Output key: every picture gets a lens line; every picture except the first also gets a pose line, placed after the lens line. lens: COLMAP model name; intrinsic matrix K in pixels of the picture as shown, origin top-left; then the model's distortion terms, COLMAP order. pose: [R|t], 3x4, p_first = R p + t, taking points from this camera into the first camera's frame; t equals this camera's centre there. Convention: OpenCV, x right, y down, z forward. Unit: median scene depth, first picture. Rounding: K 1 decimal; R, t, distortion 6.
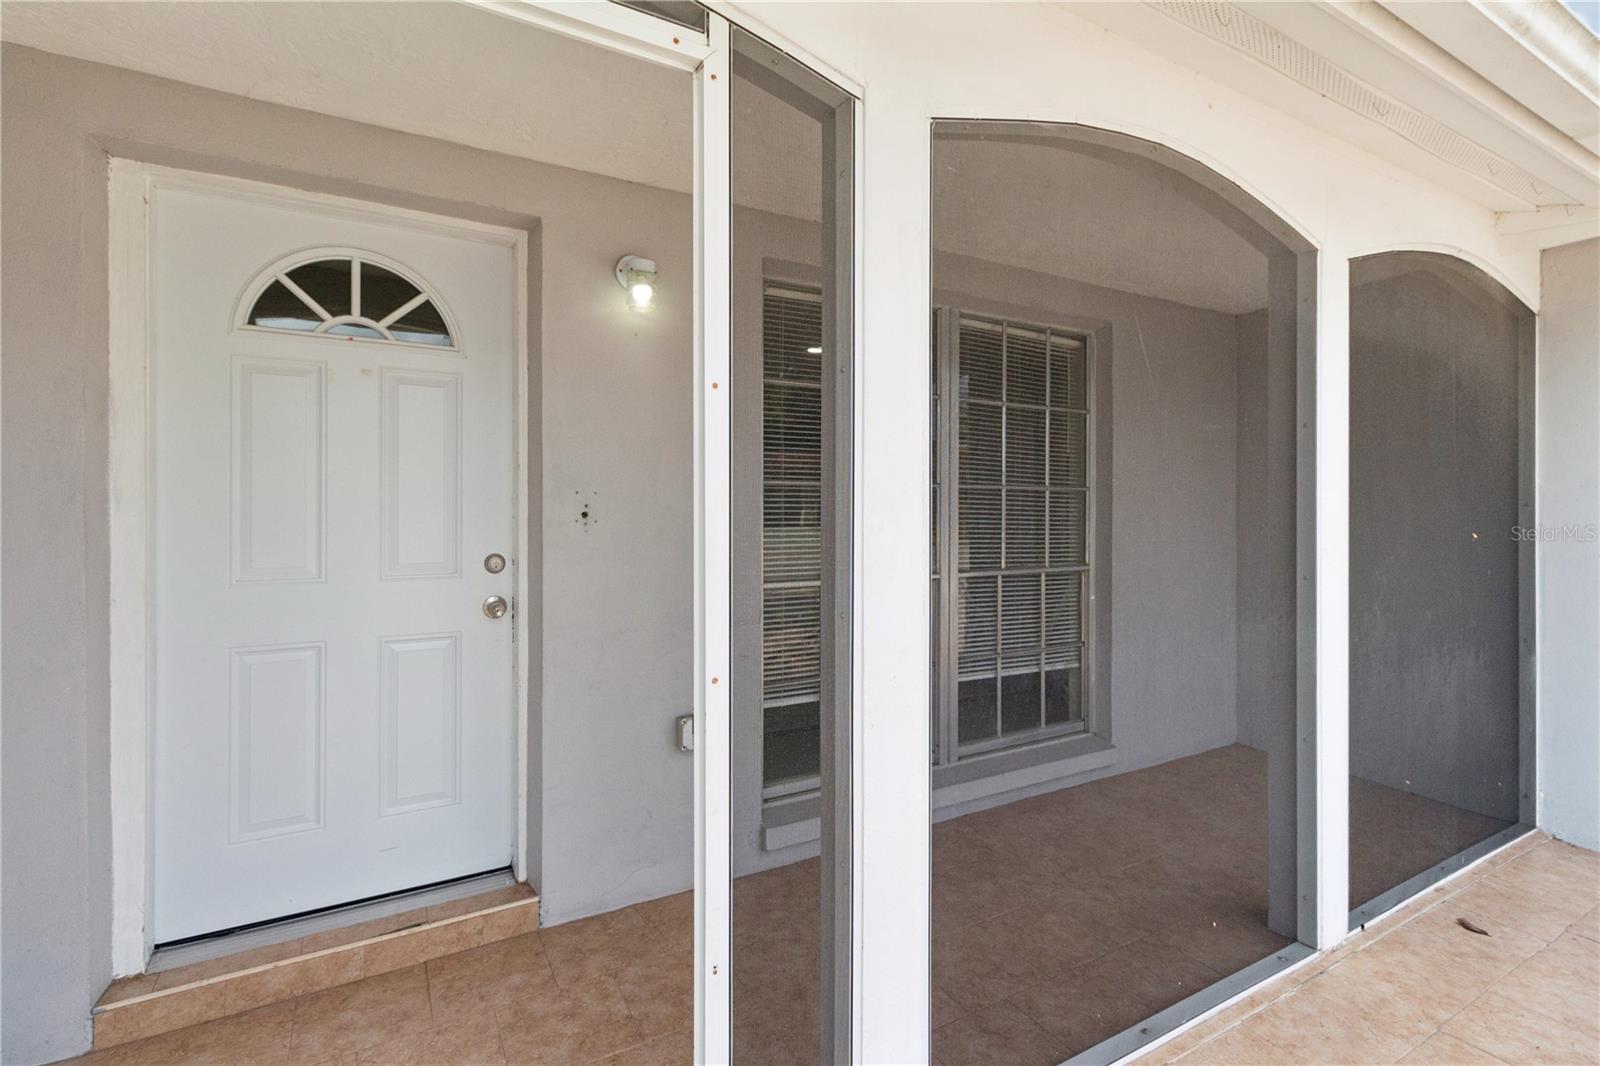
lens RADIAL K [[778.7, 0, 805.0], [0, 778.7, 518.8], [0, 0, 1]] dist [-0.004602, -0.000385]
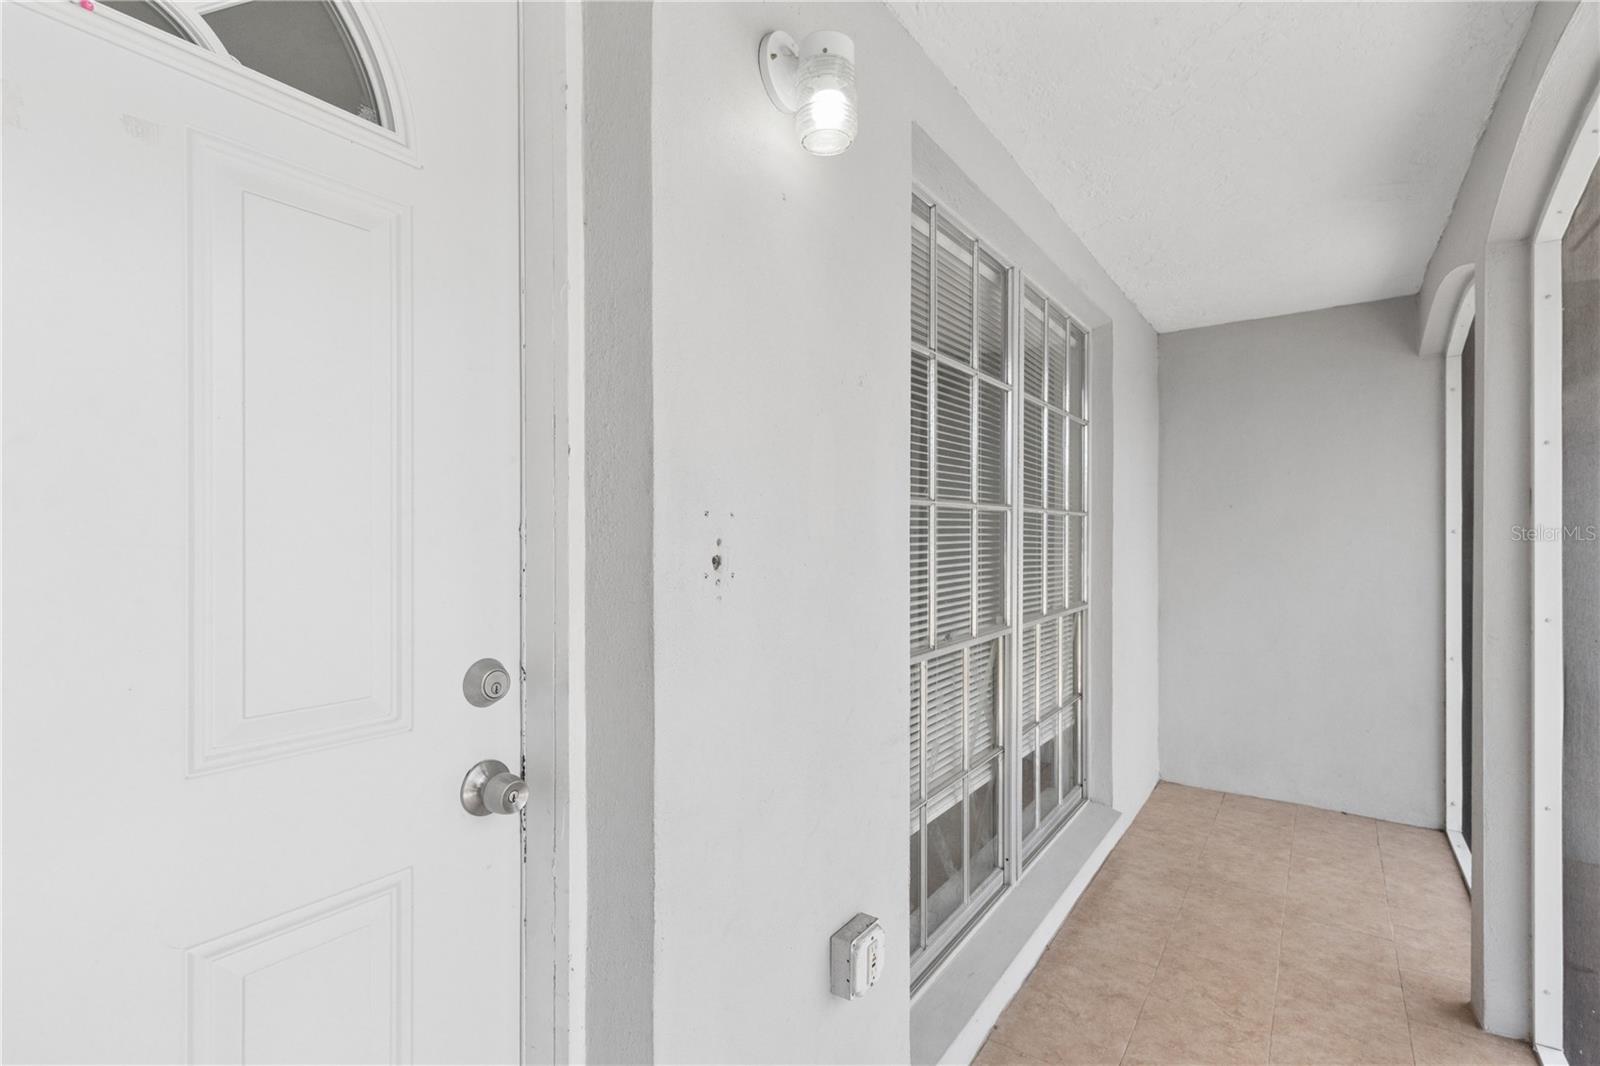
lens RADIAL K [[778.7, 0, 803.0], [0, 778.7, 538.9], [0, 0, 1]] dist [-0.004602, -0.000385]
pose [[0.890058, -0.004329, 0.455827, -0.419837], [0.004877, 0.999988, -0.000027, -0.017392], [-0.455821, 0.002247, 0.890069, 0.533064]]
